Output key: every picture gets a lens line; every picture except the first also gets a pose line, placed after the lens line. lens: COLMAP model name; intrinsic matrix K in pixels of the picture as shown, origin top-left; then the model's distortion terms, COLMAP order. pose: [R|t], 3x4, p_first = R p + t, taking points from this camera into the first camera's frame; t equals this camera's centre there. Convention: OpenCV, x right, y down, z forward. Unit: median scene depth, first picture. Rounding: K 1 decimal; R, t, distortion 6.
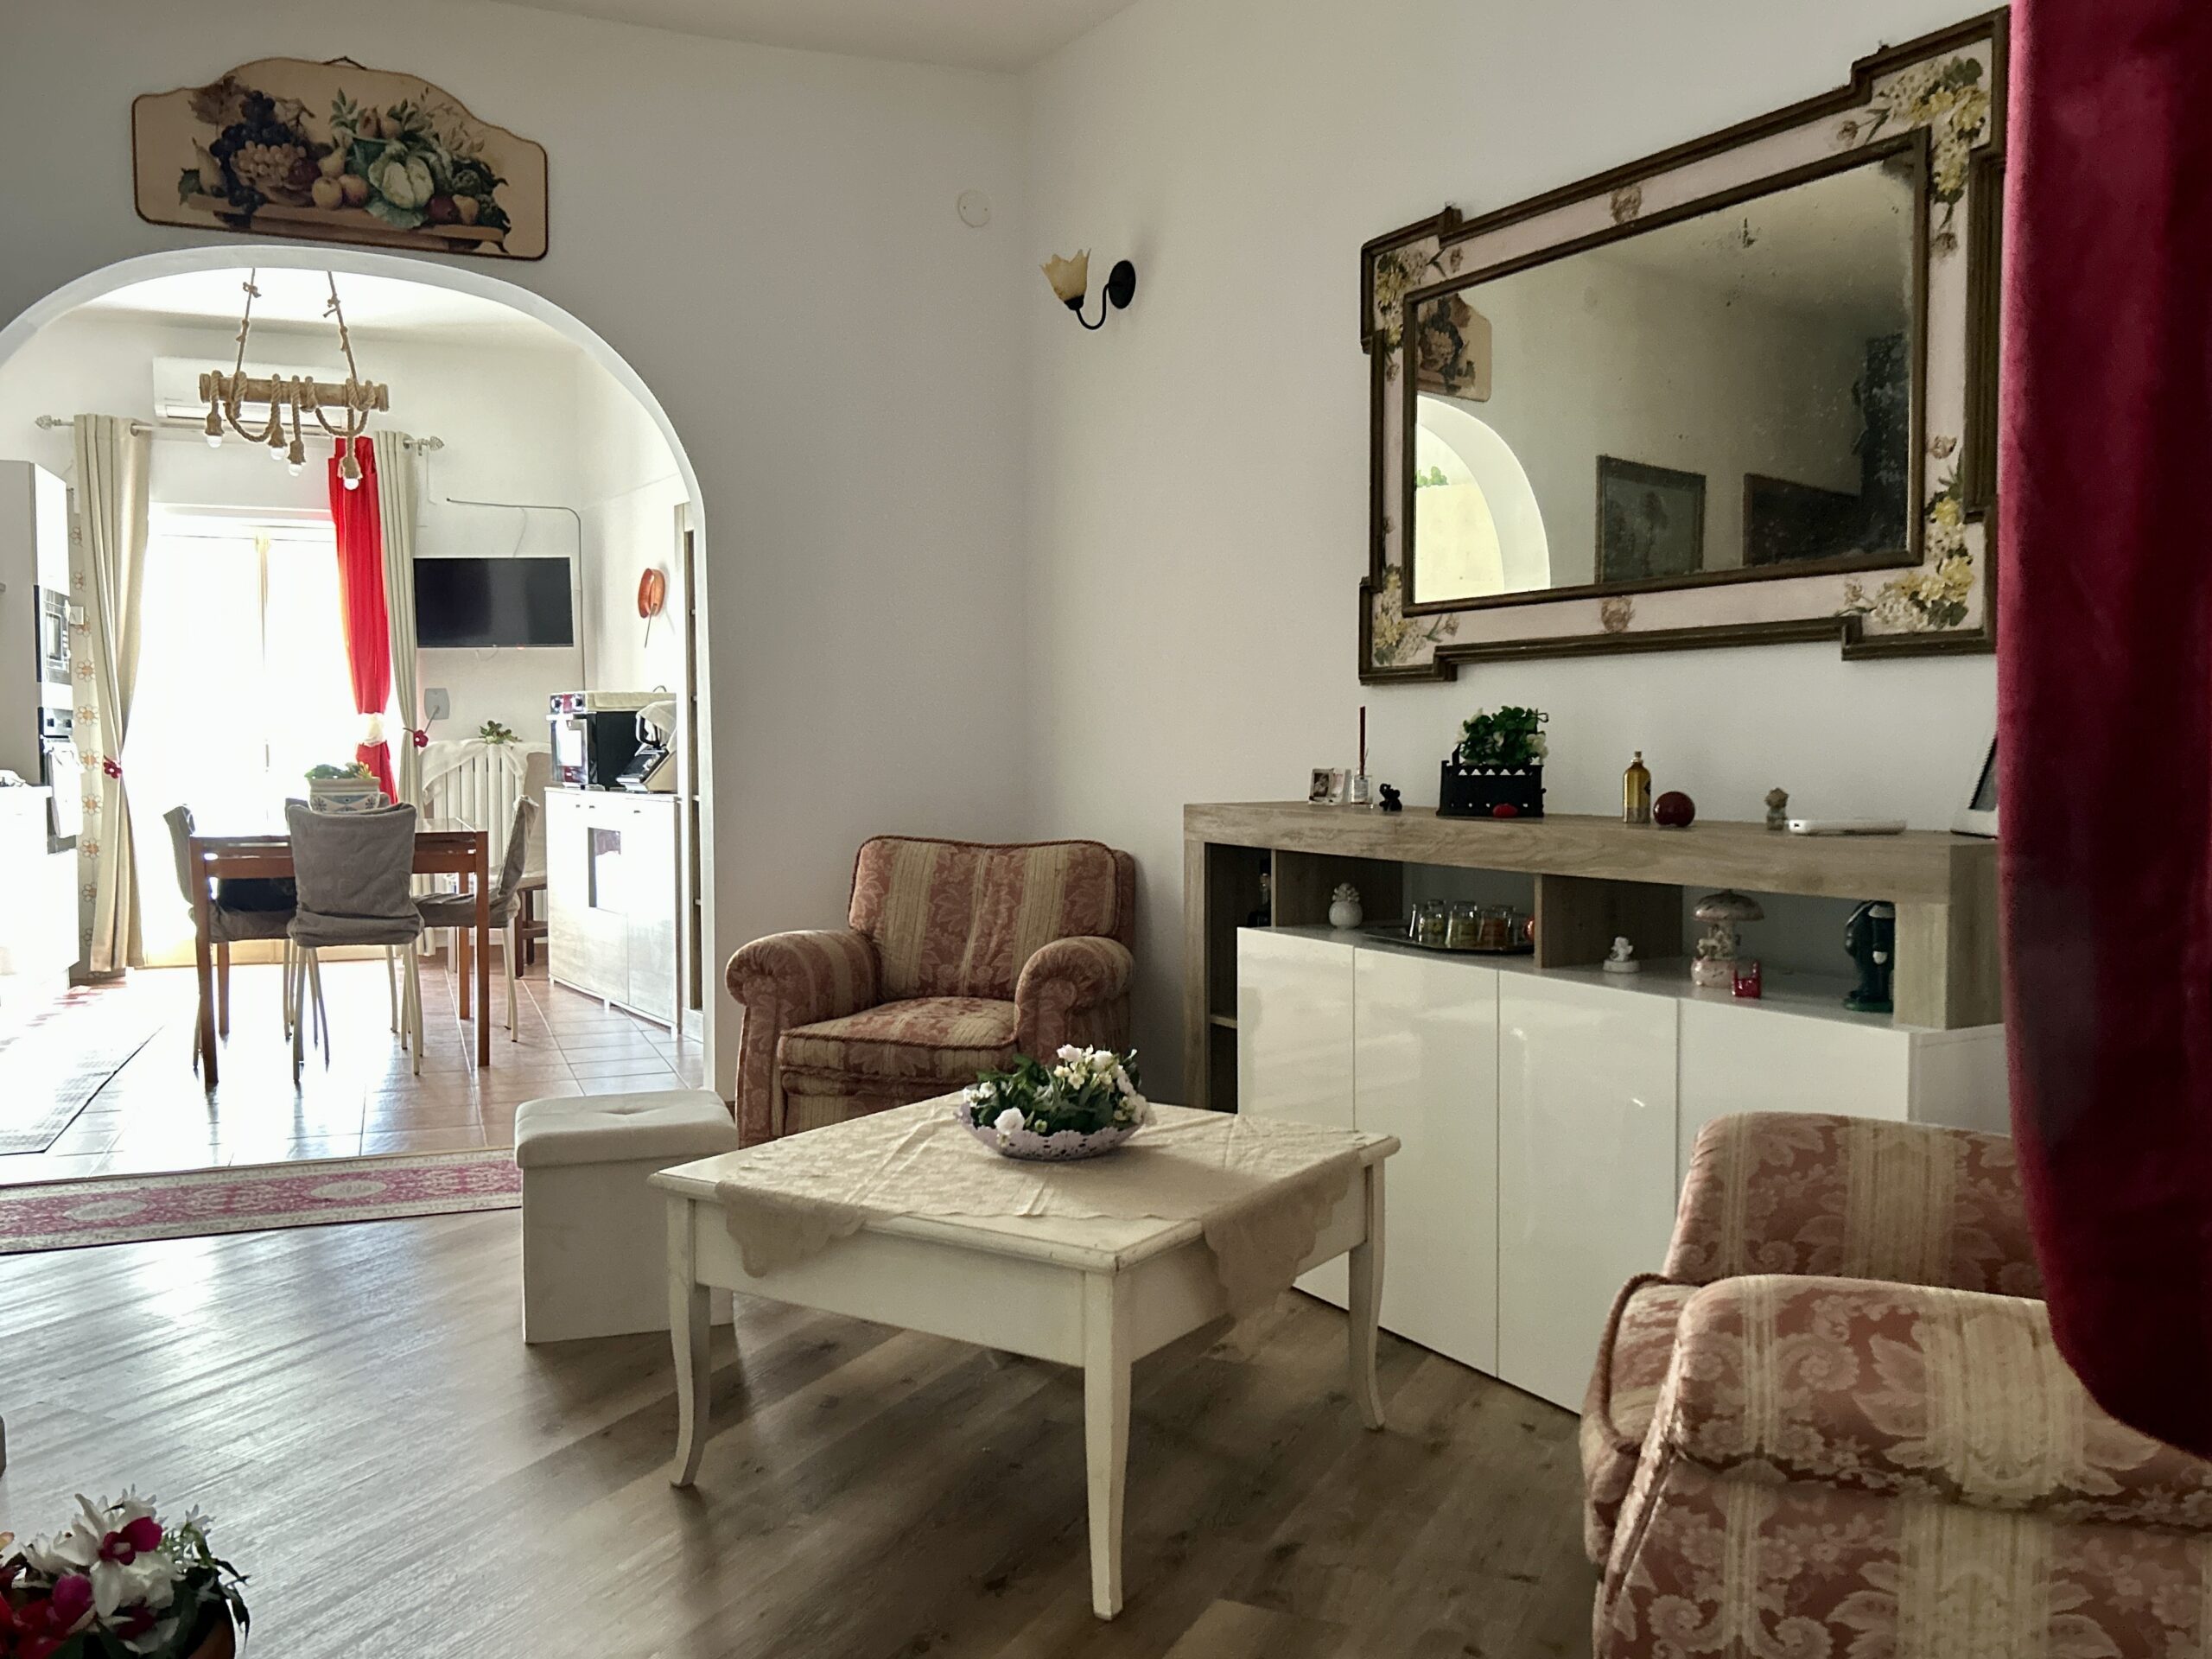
lens RADIAL K [[1816.6, 0, 1106.0], [0, 1816.6, 829.5], [0, 0, 1]] dist [0.062397, -0.072083]
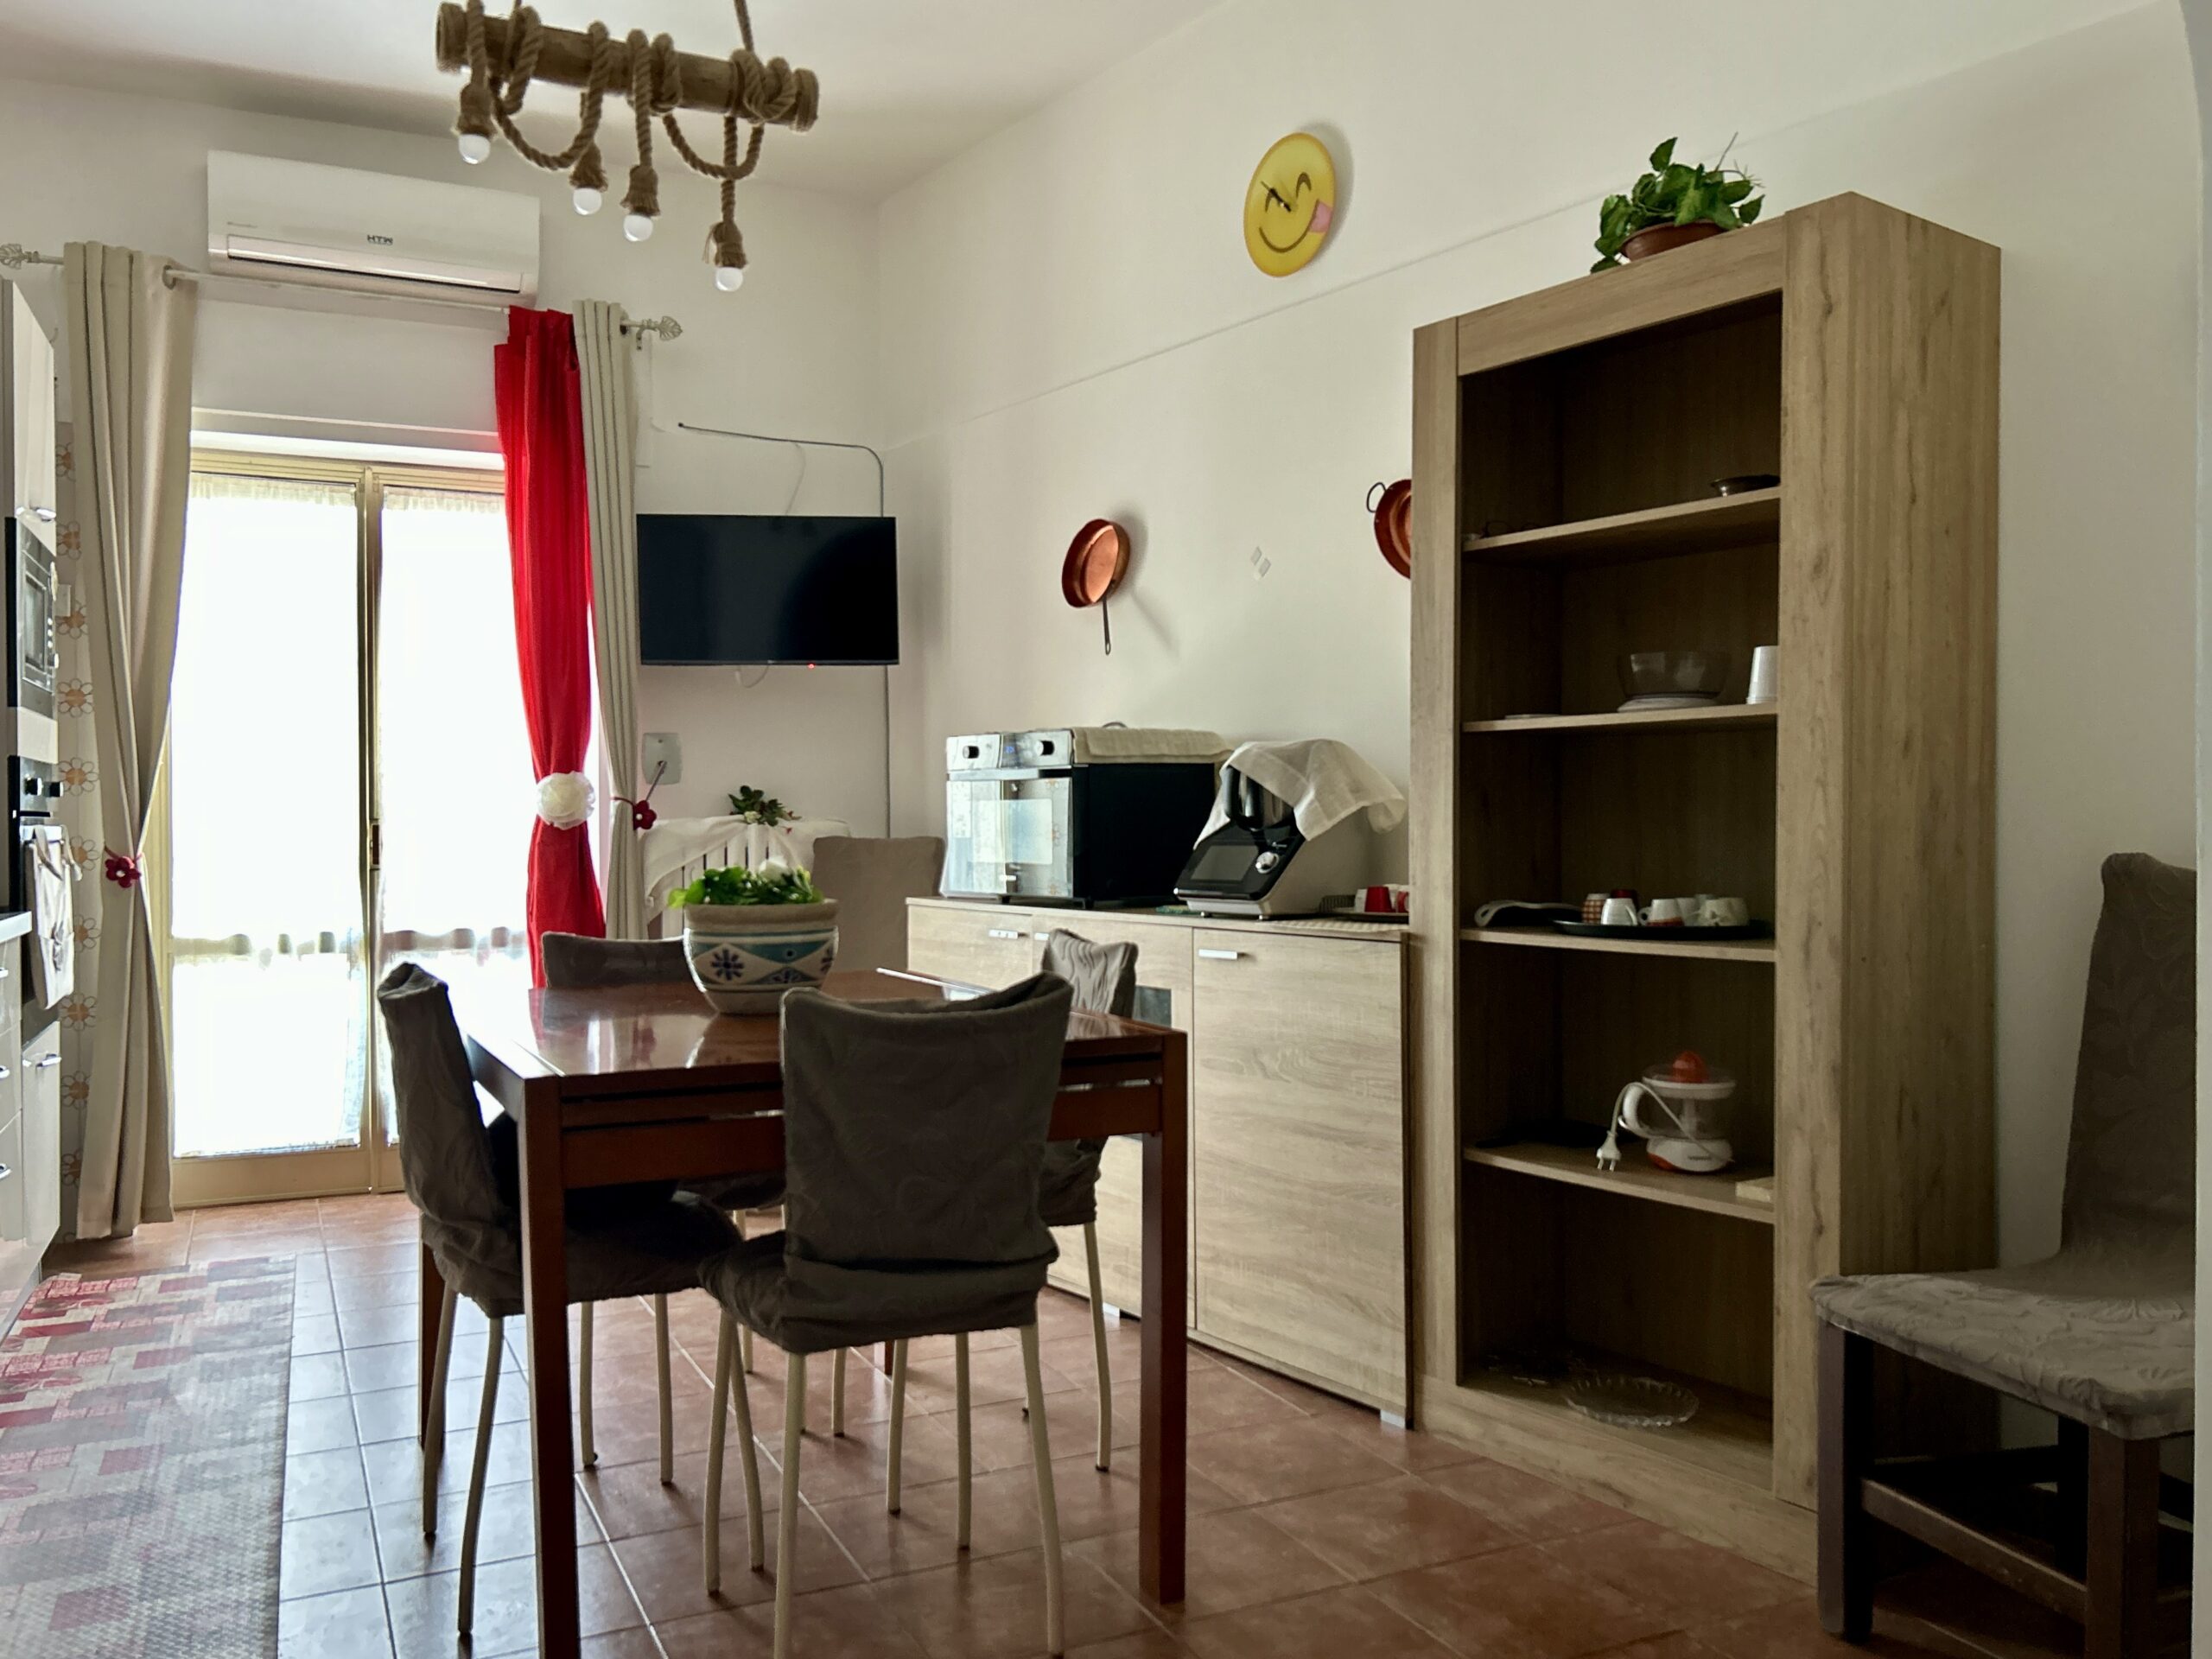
lens RADIAL K [[1745.2, 0, 1106.0], [0, 1745.2, 829.5], [0, 0, 1]] dist [0.055026, -0.070957]
pose [[0.996655, -0.004065, 0.081623, -0.300559], [0.007410, 0.999143, -0.040723, -0.022783], [-0.081388, 0.041191, 0.995831, 0.464137]]
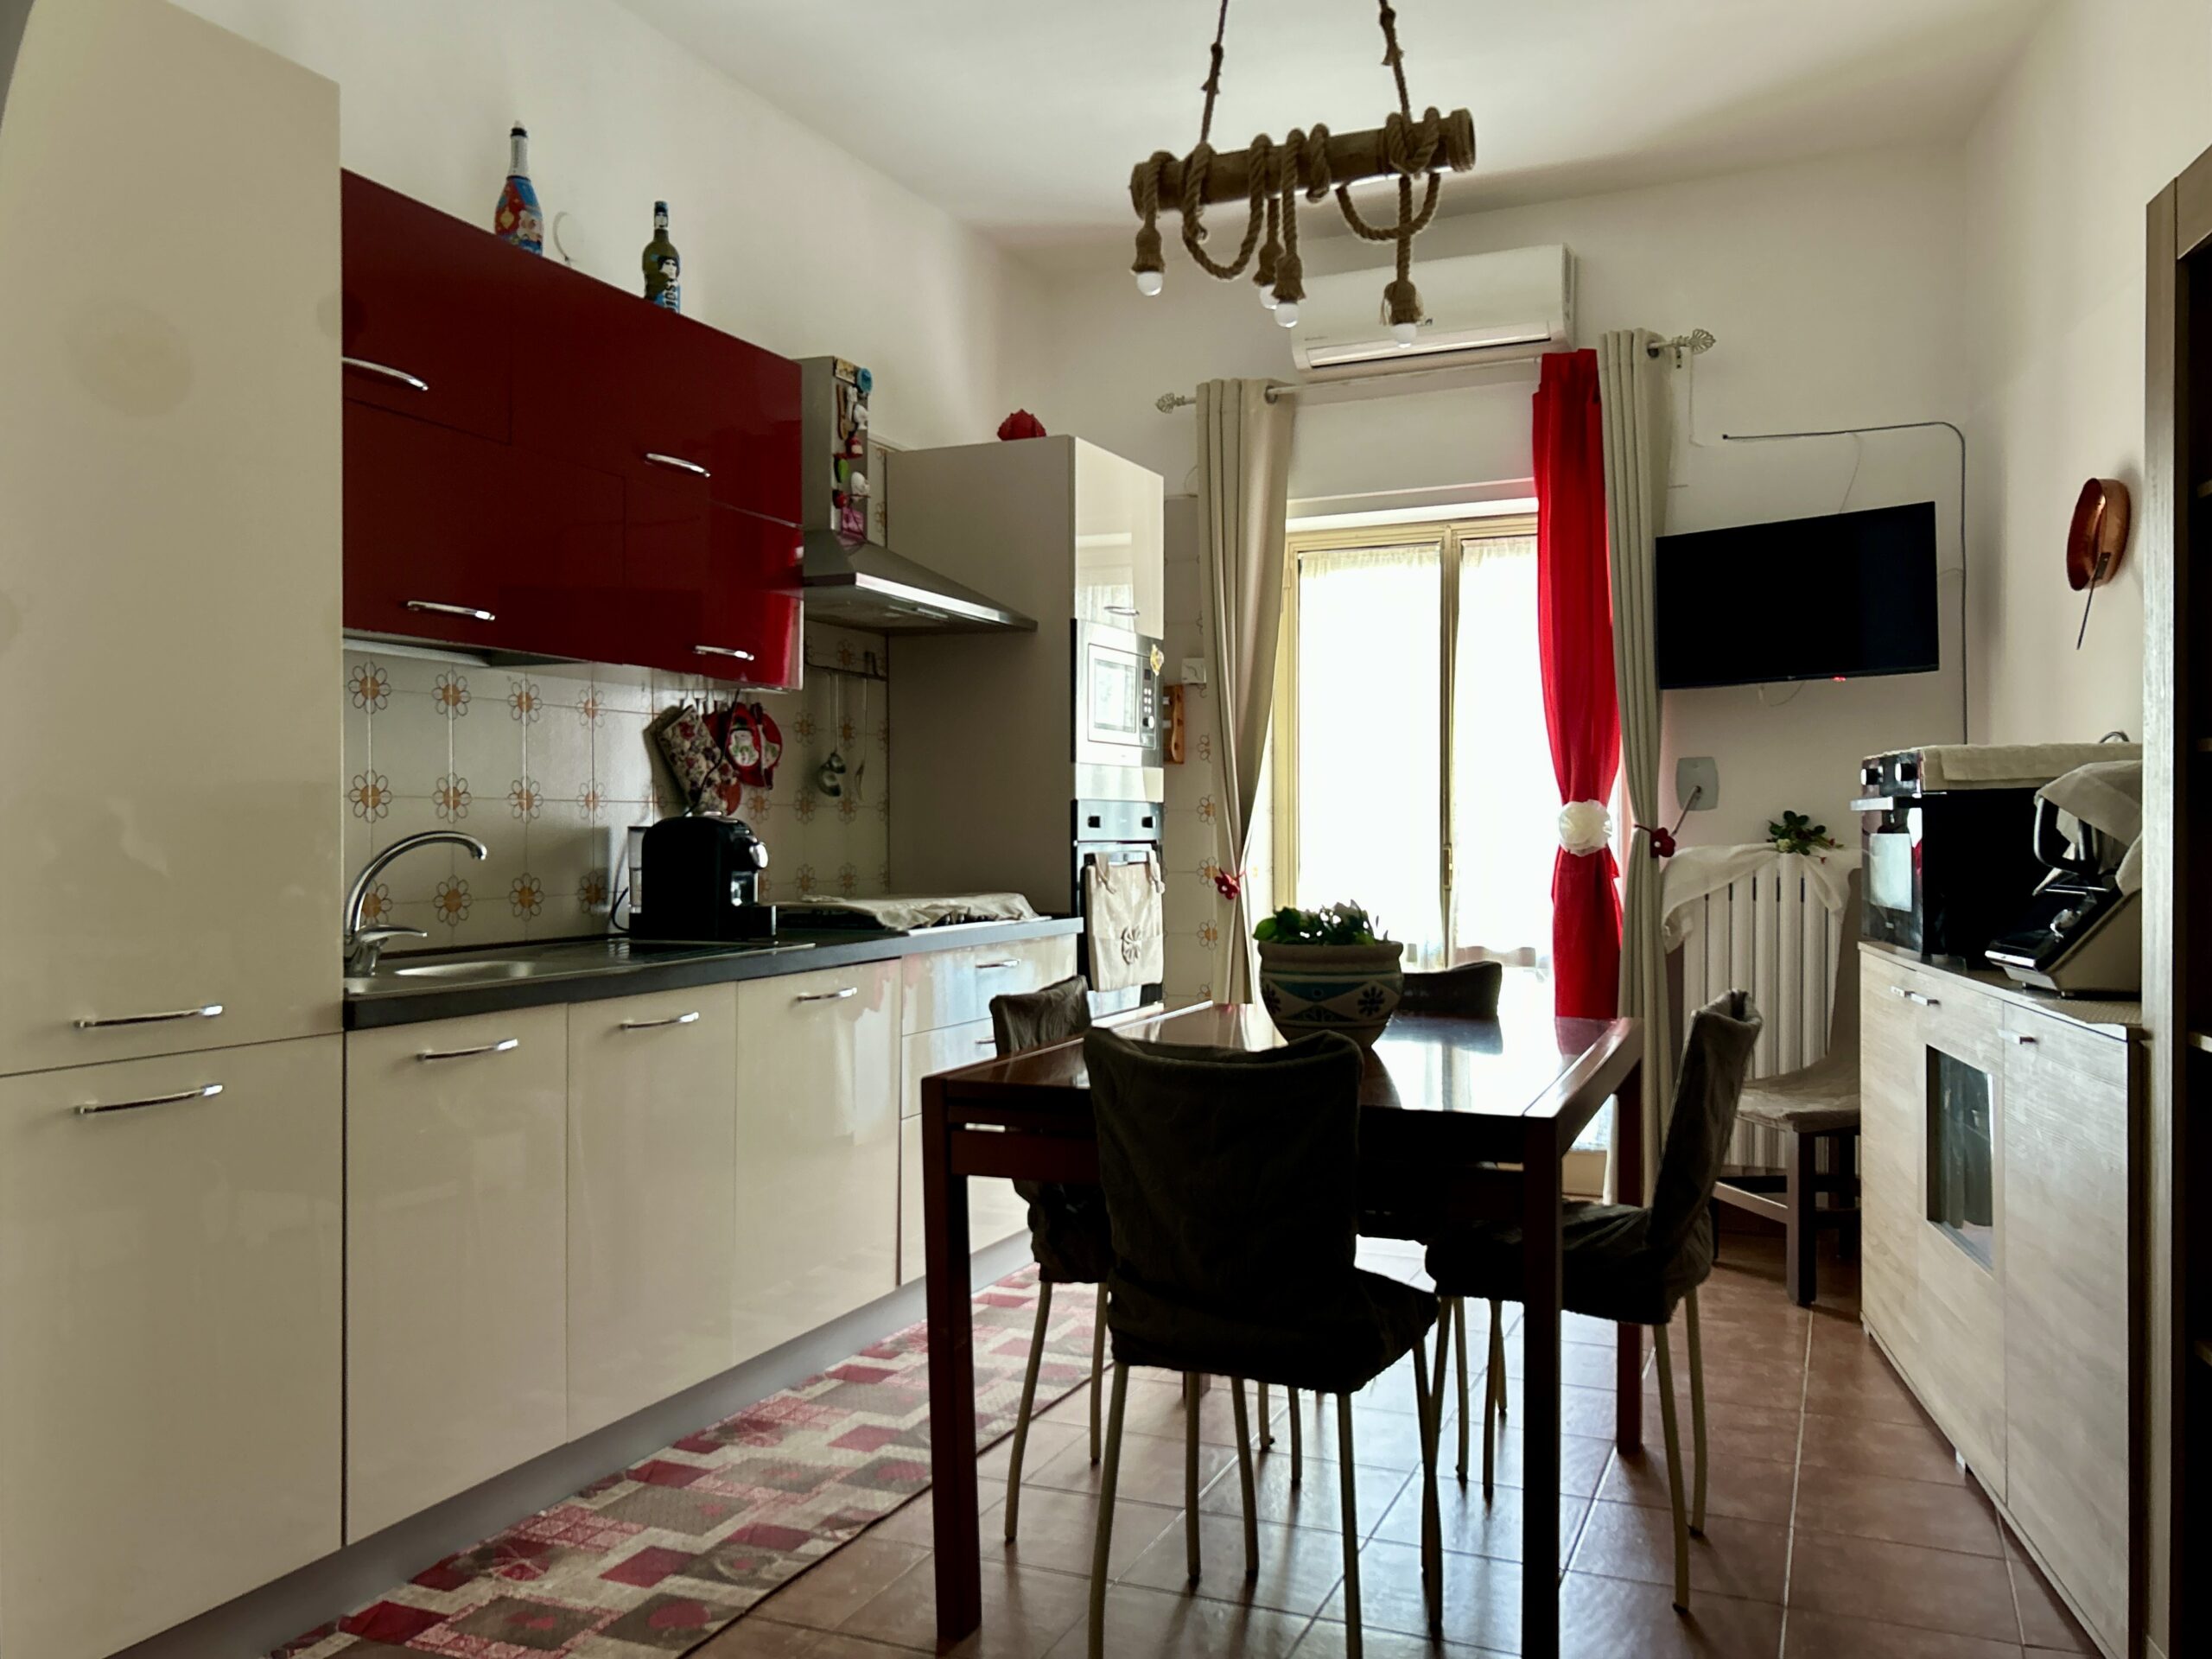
lens RADIAL K [[1745.2, 0, 1106.0], [0, 1745.2, 829.5], [0, 0, 1]] dist [0.055026, -0.070957]
pose [[0.712818, -0.000501, -0.701349, -0.118819], [-0.031887, 0.998943, -0.033122, -0.032772], [0.700623, 0.045974, 0.712049, 0.526456]]
